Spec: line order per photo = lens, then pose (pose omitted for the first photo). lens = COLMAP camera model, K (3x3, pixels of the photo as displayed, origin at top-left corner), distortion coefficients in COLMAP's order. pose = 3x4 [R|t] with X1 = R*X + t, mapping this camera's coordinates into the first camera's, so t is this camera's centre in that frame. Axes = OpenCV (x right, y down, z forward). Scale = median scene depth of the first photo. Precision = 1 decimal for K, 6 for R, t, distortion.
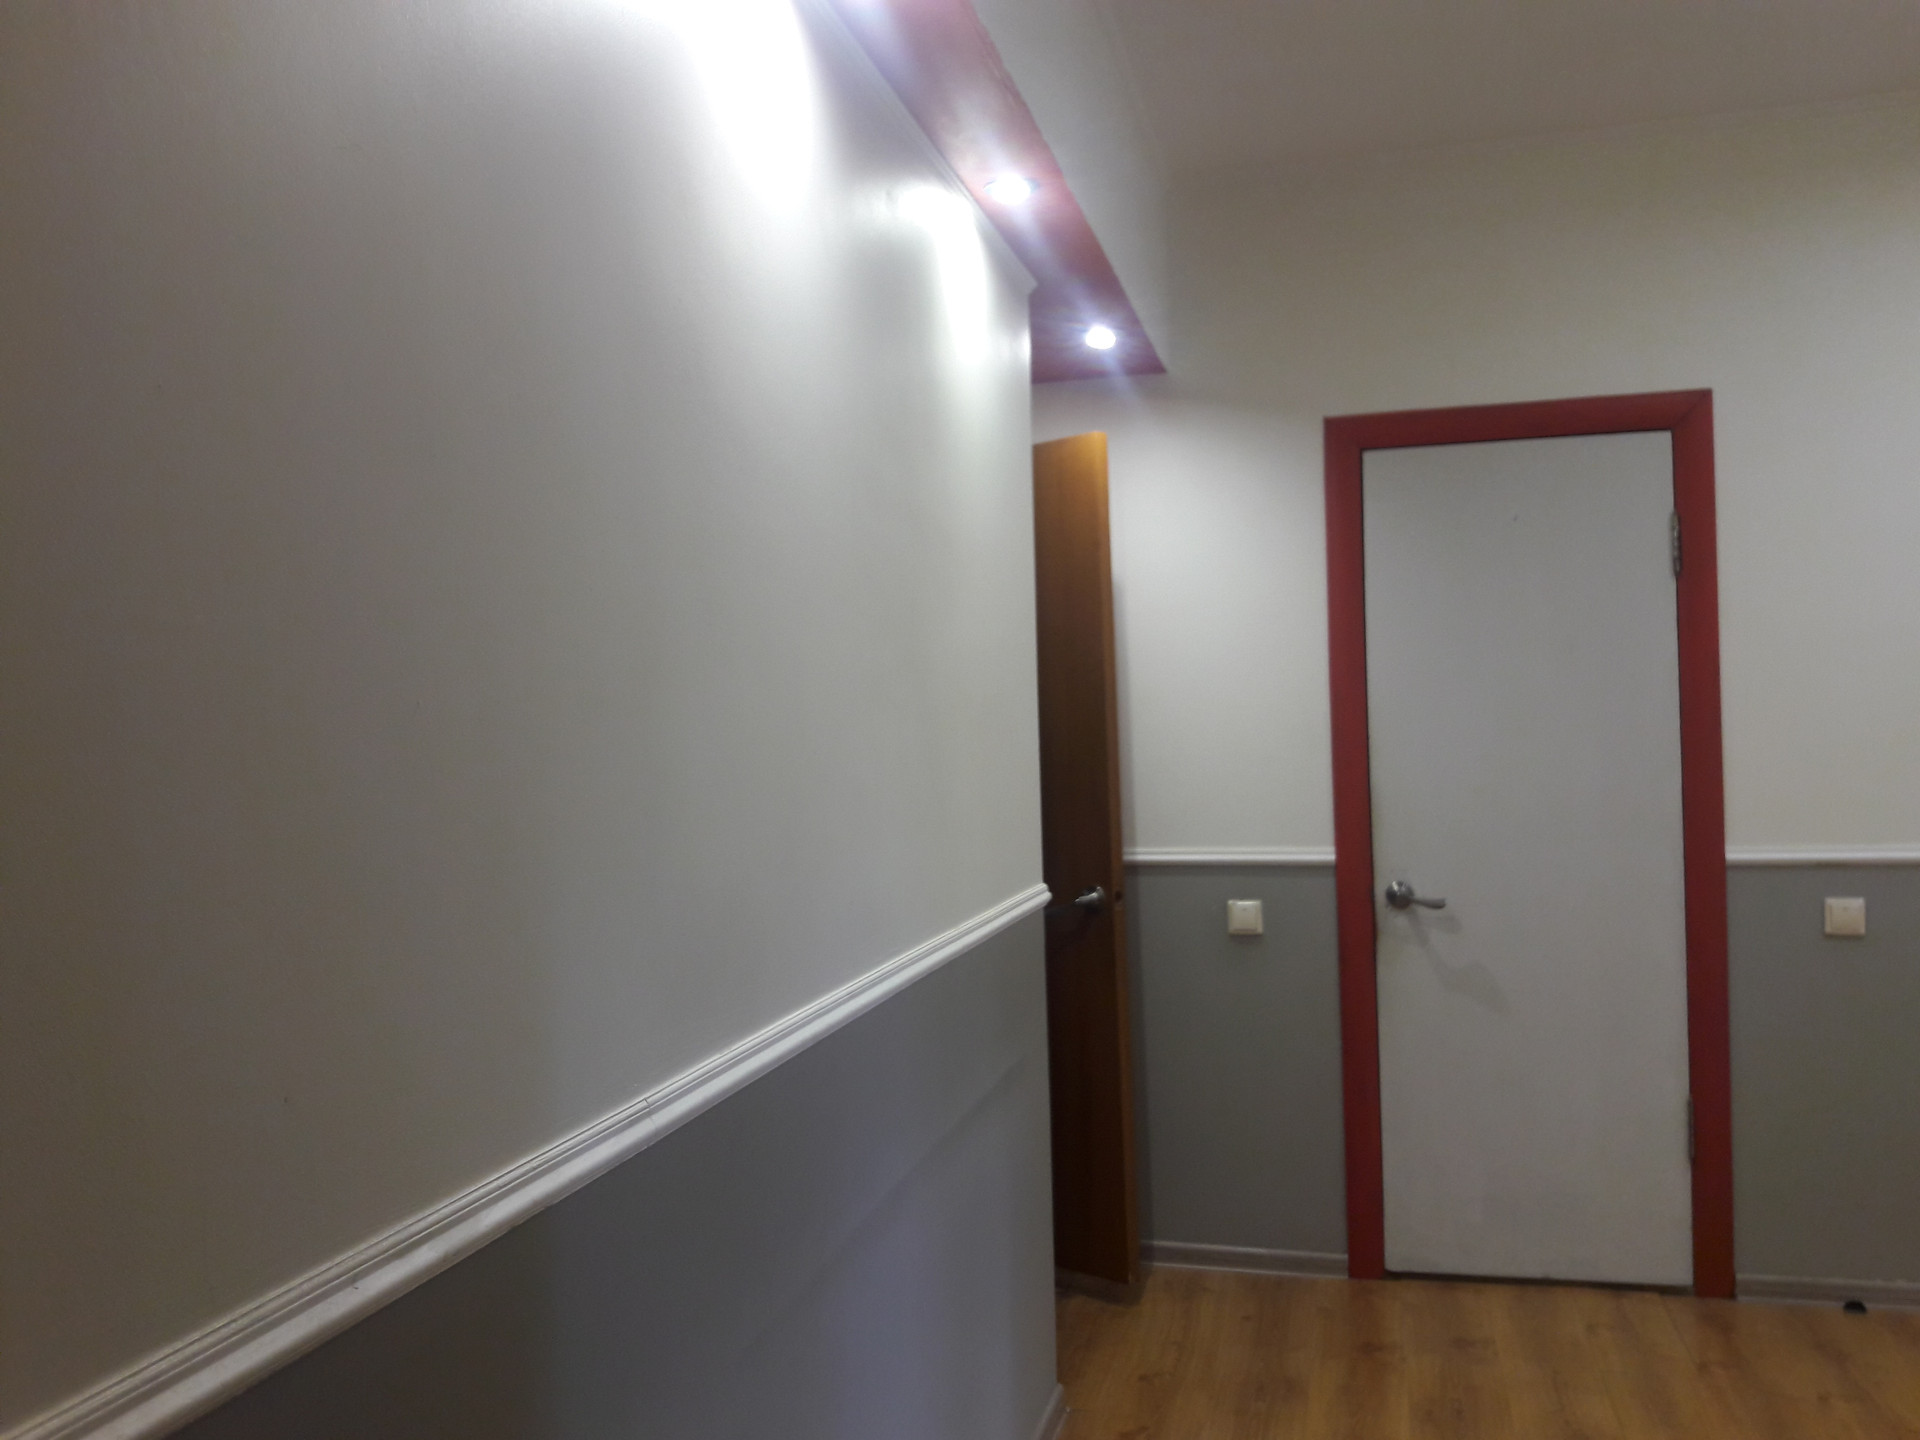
lens RADIAL K [[1549.5, 0, 956.7], [0, 1549.5, 722.3], [0, 0, 1]] dist [0.024941, -0.047532]
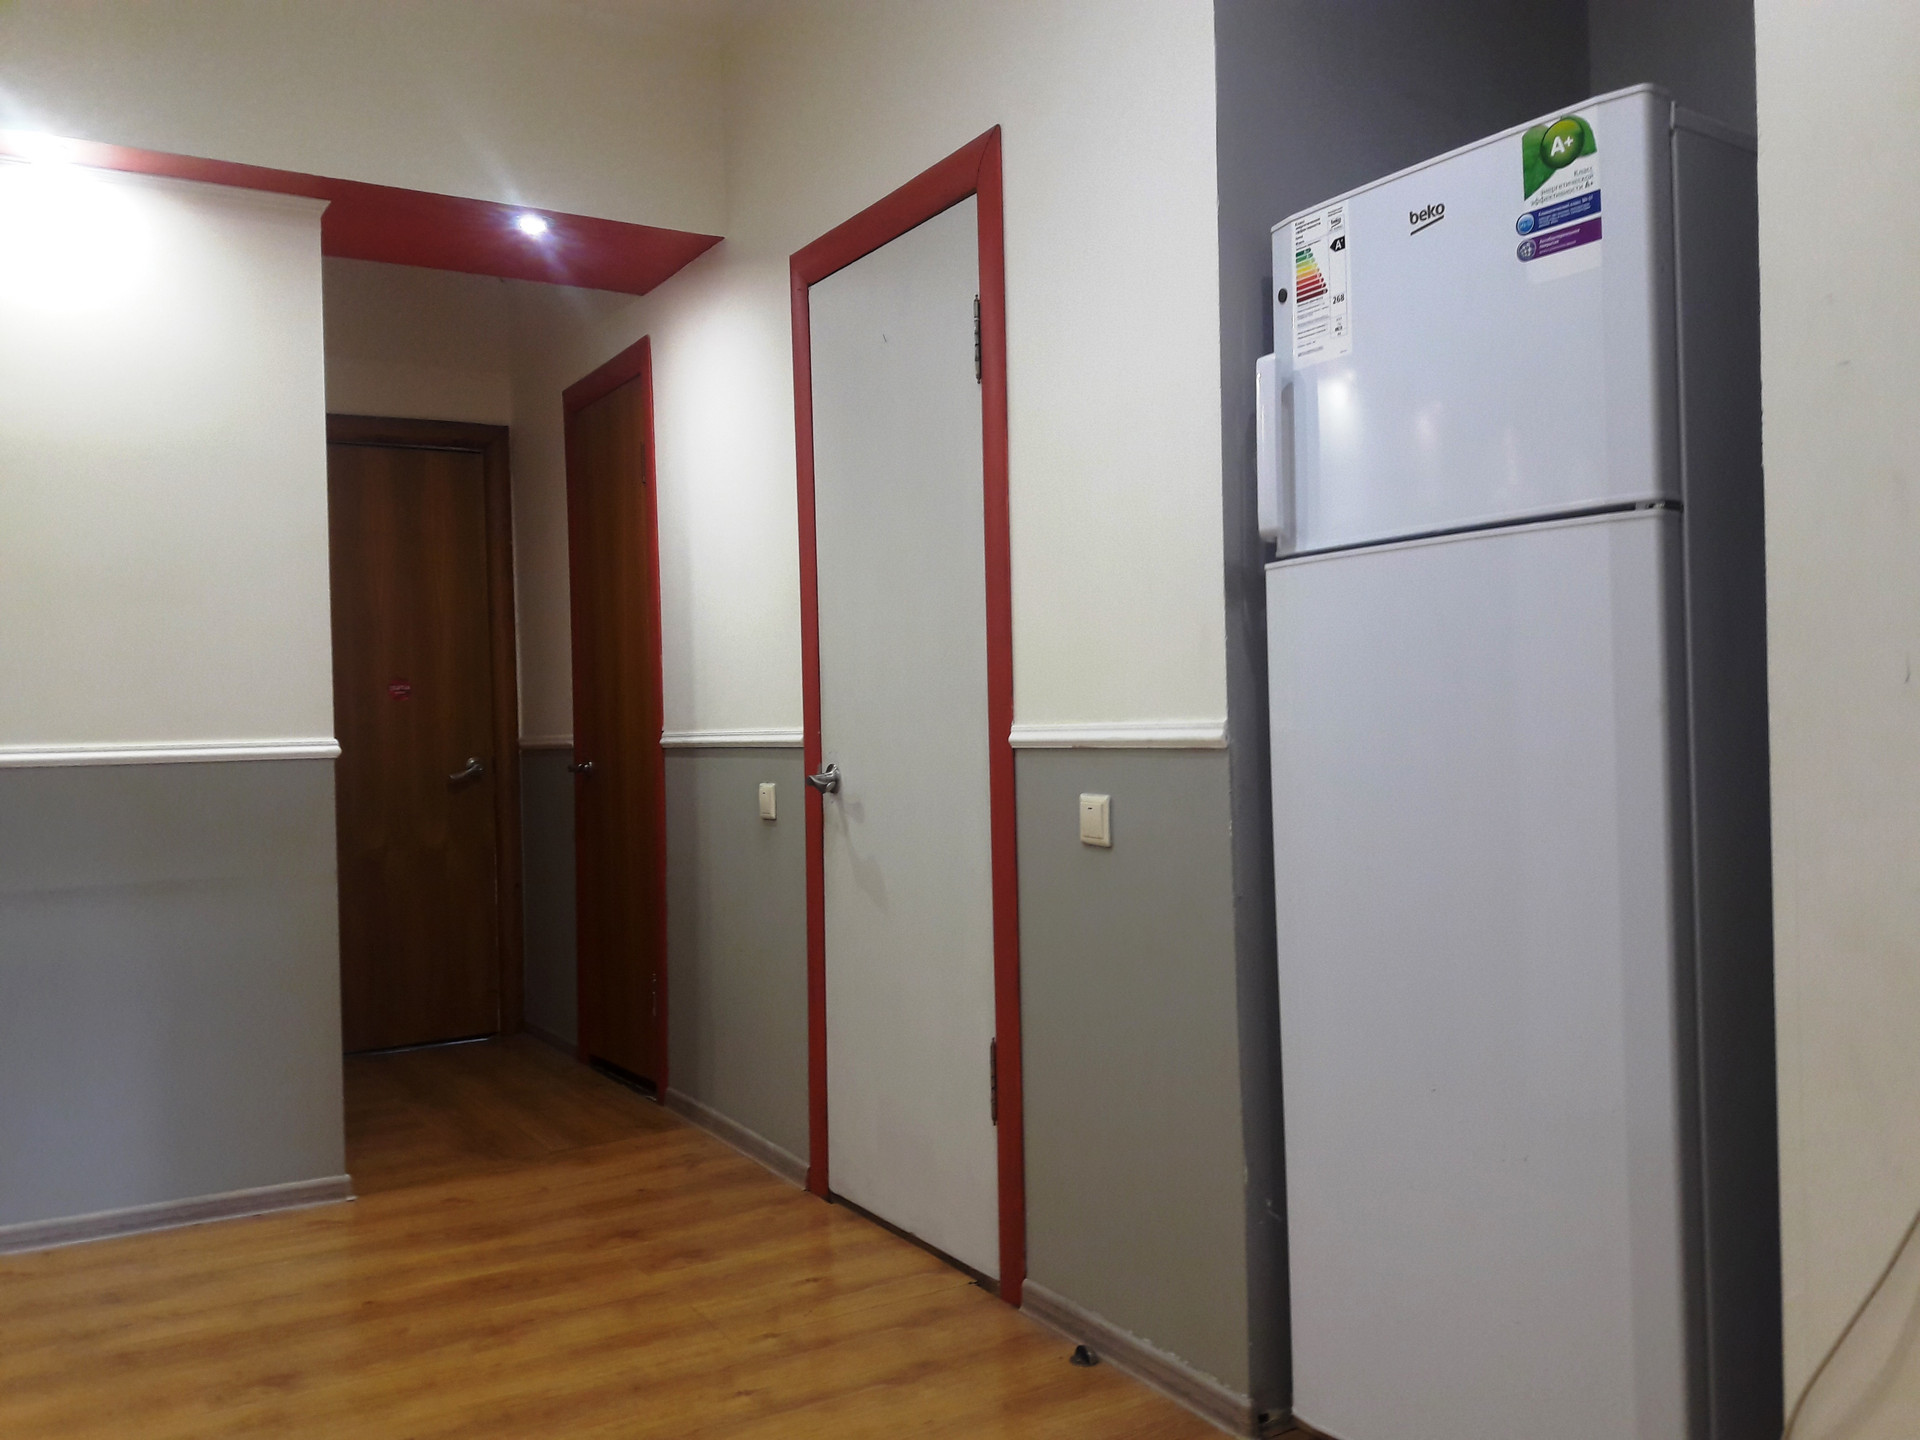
lens RADIAL K [[1549.5, 0, 952.3], [0, 1549.5, 719.2], [0, 0, 1]] dist [0.024941, -0.047532]
pose [[0.705018, 0.002805, -0.709184, 1.005844], [0.021320, 0.999456, 0.025148, 0.057248], [0.708869, -0.032849, 0.704574, 0.434872]]
